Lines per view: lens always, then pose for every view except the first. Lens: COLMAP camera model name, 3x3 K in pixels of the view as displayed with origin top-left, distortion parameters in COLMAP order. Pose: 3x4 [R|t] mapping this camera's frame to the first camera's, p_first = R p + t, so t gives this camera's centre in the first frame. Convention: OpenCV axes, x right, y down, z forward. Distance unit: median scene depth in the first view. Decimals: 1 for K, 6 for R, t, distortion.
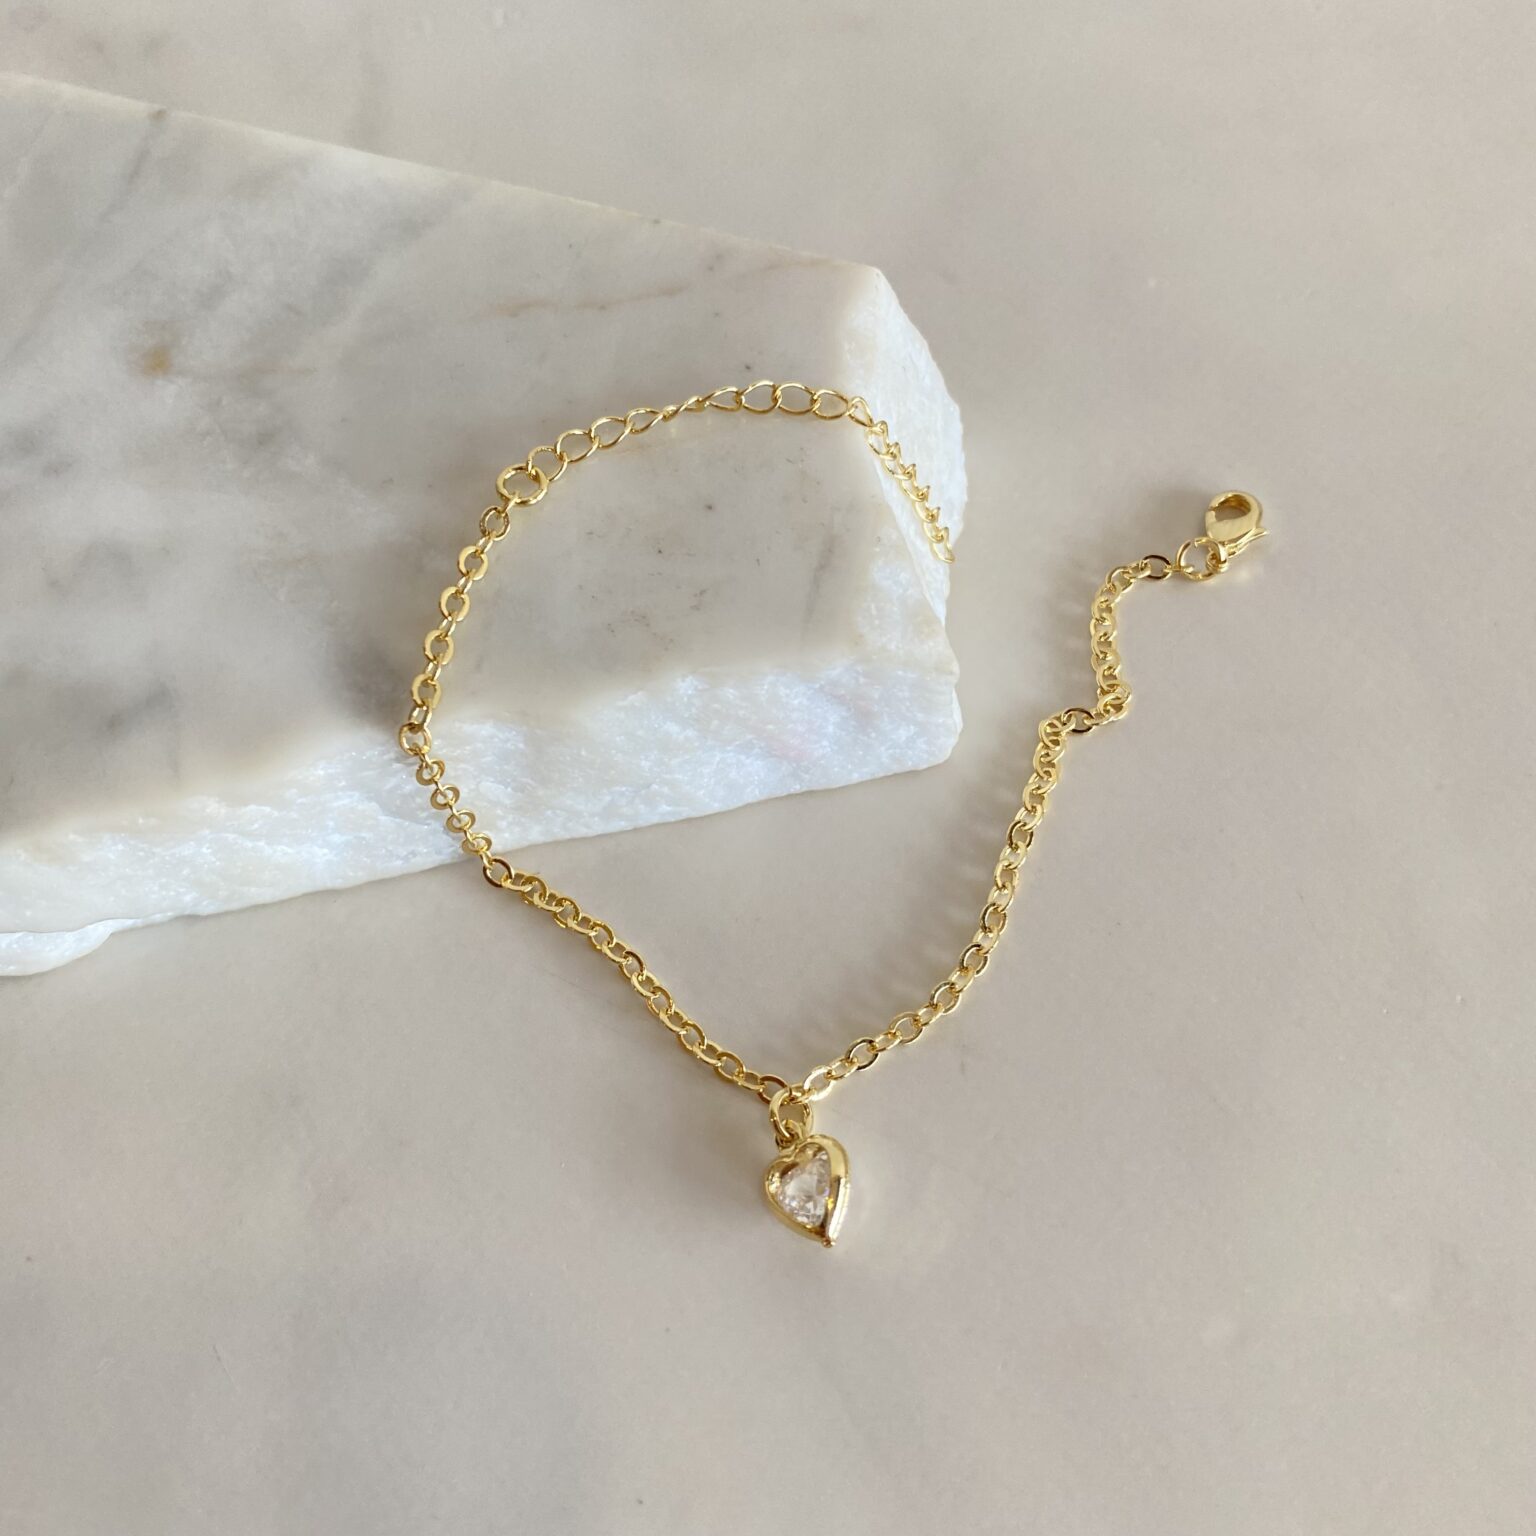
lens RADIAL K [[1589.4, 0, 771.8], [0, 1589.4, 727.8], [0, 0, 1]] dist [0.210126, -0.773111]
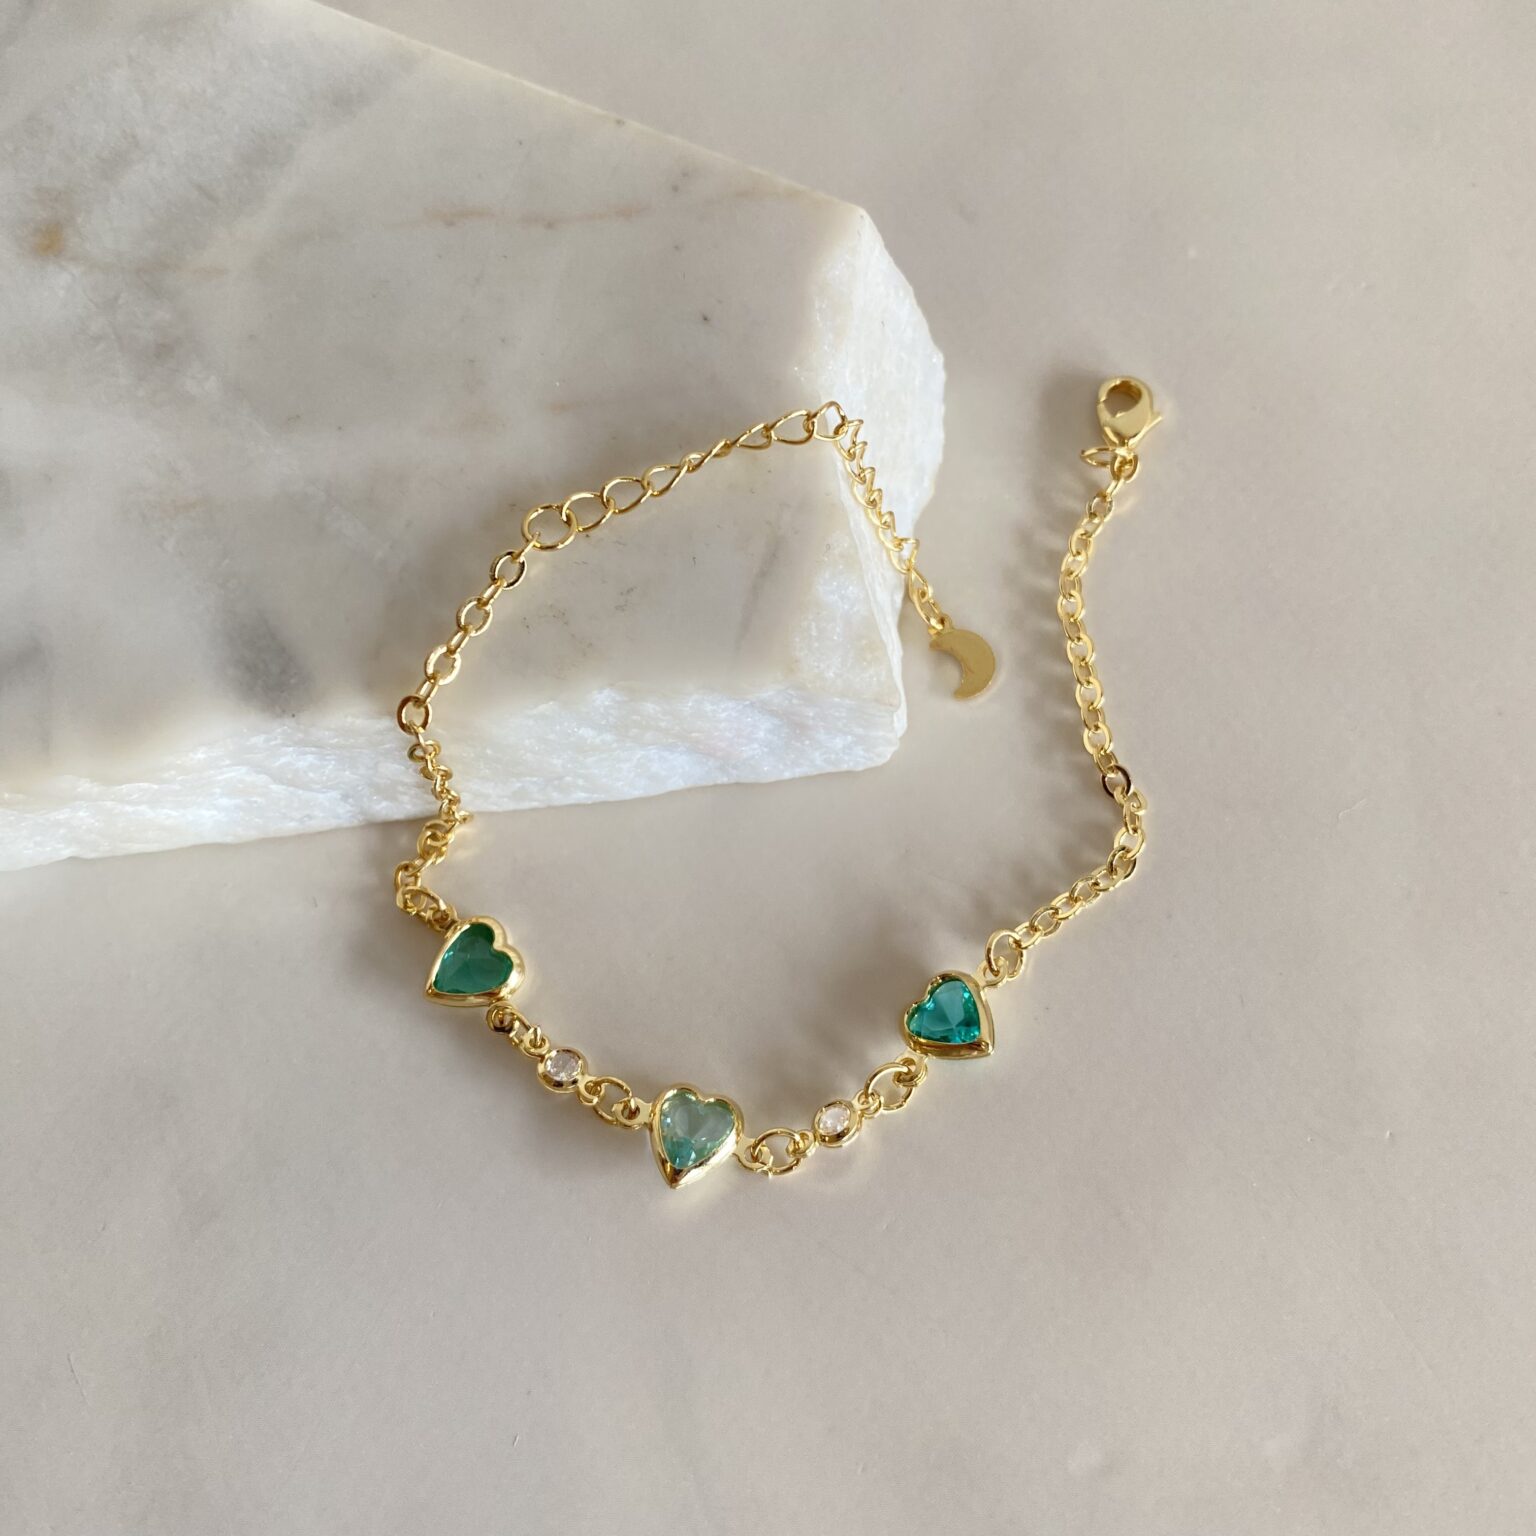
lens RADIAL K [[1607.6, 0, 794.5], [0, 1607.6, 735.4], [0, 0, 1]] dist [0.150736, -0.532697]
pose [[0.996103, 0.083944, 0.027046, 0.030623], [-0.087359, 0.981220, 0.171977, -0.161587], [-0.012102, -0.173670, 0.984730, 0.073057]]
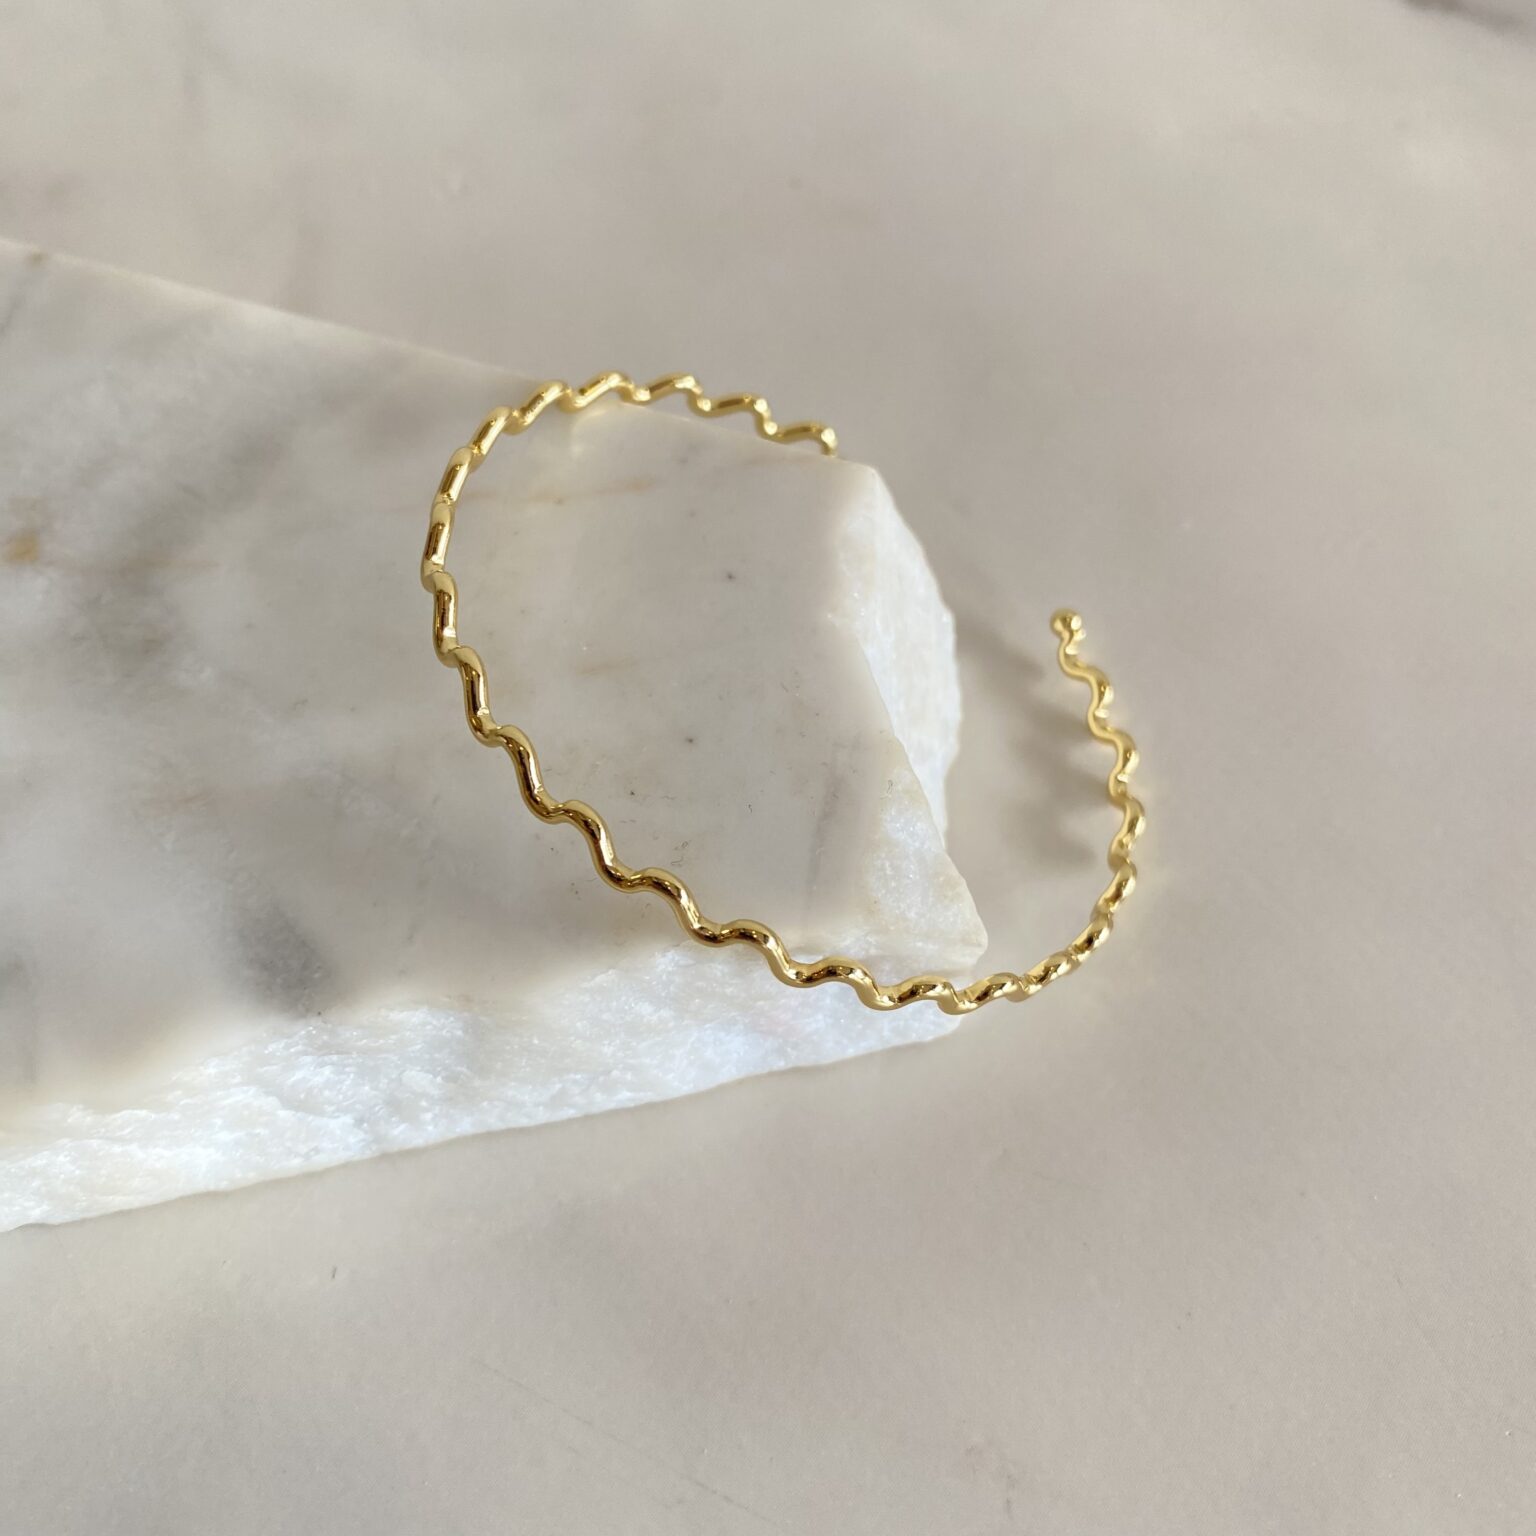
lens RADIAL K [[1631.7, 0, 841.4], [0, 1631.7, 699.0], [0, 0, 1]] dist [0.019459, -0.220758]
pose [[0.992239, 0.016774, 0.123209, -0.065053], [-0.004749, 0.995249, -0.097246, -0.074456], [-0.124254, 0.095907, 0.987605, 0.127569]]
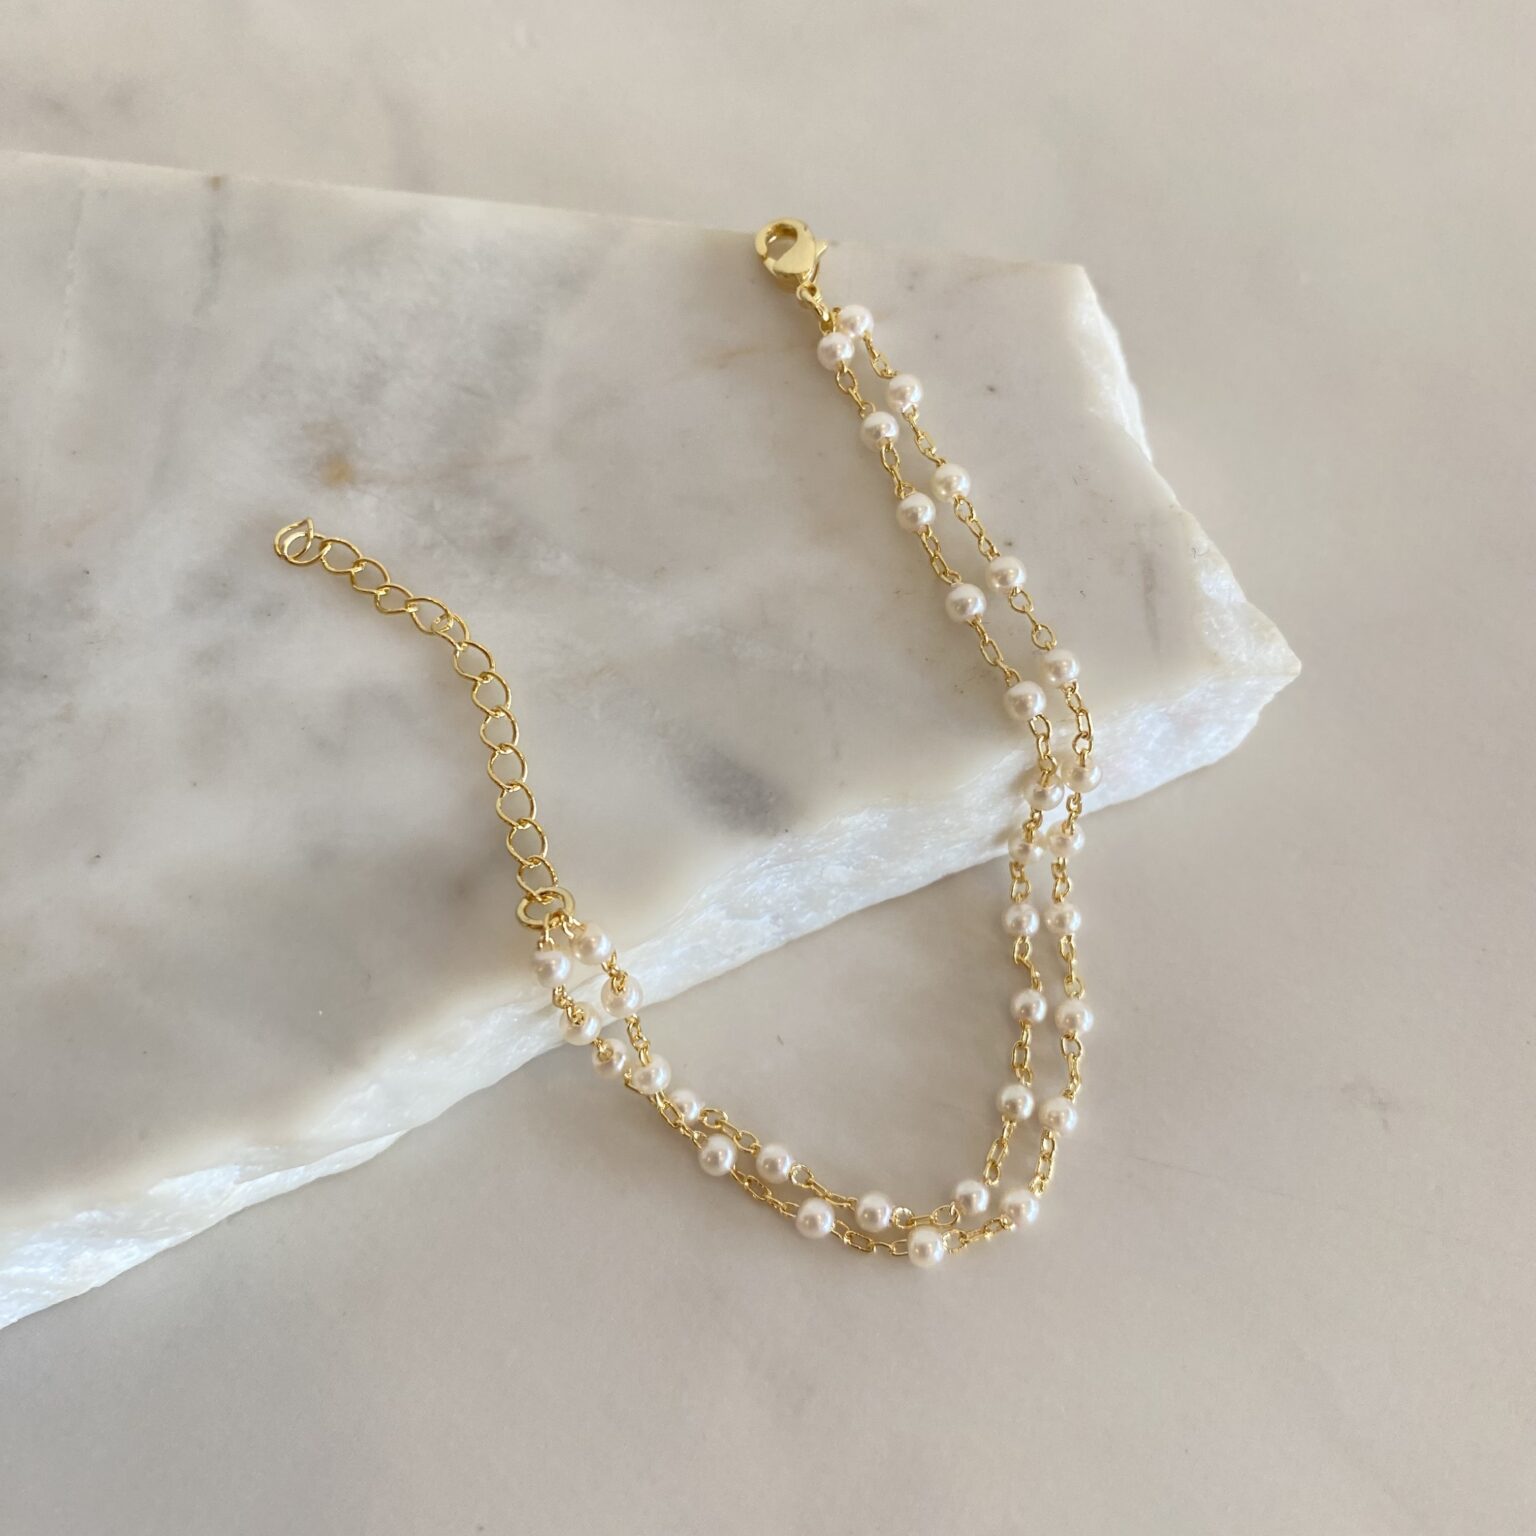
lens RADIAL K [[1600.3, 0, 774.9], [0, 1600.3, 716.5], [0, 0, 1]] dist [0.204763, -0.746138]
pose [[0.966439, -0.178926, 0.184341, -0.366296], [0.168883, 0.983222, 0.068943, -0.123977], [-0.193584, -0.035497, 0.980441, 0.068450]]
